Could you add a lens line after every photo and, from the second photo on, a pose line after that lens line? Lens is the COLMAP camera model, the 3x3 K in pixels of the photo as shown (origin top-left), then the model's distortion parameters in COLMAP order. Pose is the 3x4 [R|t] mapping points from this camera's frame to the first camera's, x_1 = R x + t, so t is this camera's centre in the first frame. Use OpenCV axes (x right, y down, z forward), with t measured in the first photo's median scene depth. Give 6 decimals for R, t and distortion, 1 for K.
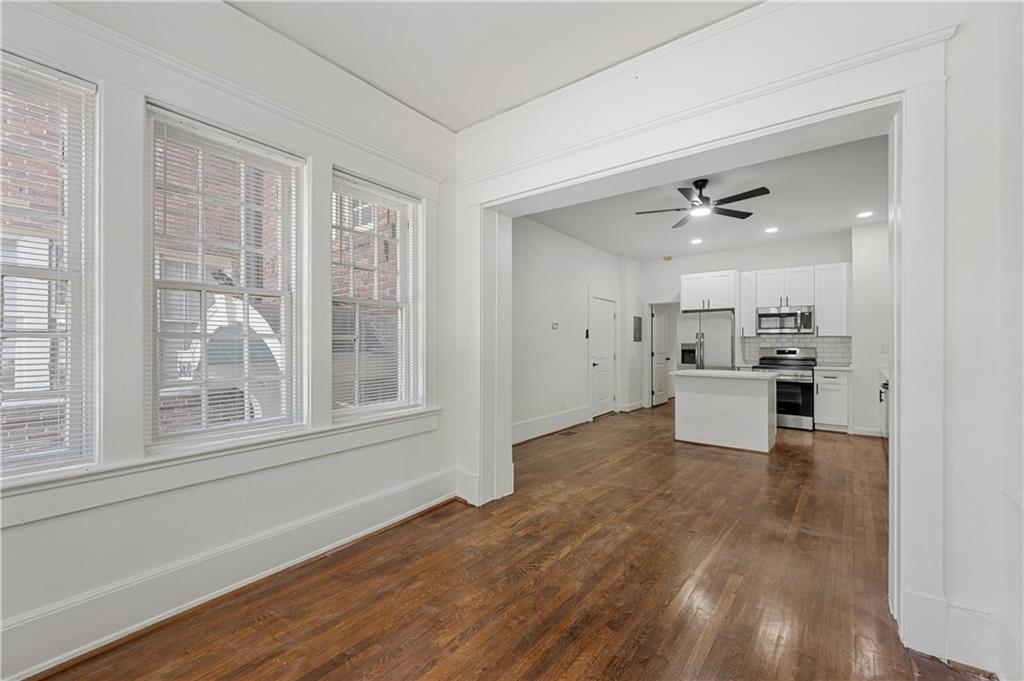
lens RADIAL K [[406.2, 0, 517.8], [0, 406.2, 341.3], [0, 0, 1]] dist [-0.002313, -0.000931]
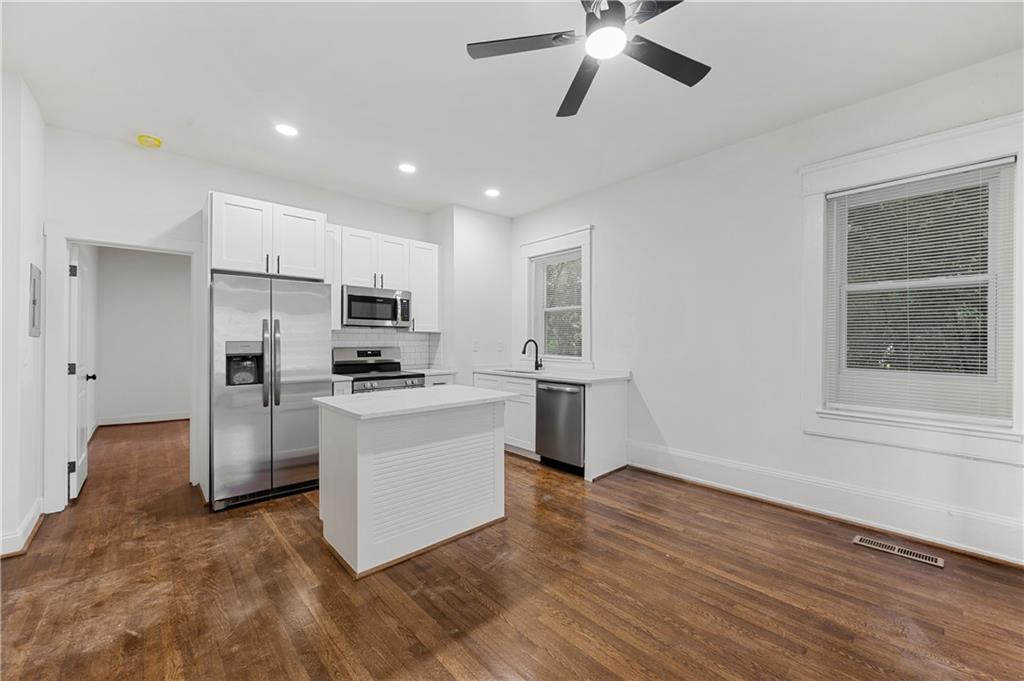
lens RADIAL K [[406.2, 0, 519.6], [0, 406.2, 338.4], [0, 0, 1]] dist [-0.002313, -0.000931]
pose [[0.136444, 0.005872, 0.990630, 0.002417], [-0.003331, 0.999980, -0.005468, 0.003564], [-0.990642, -0.002553, 0.136461, 0.721384]]
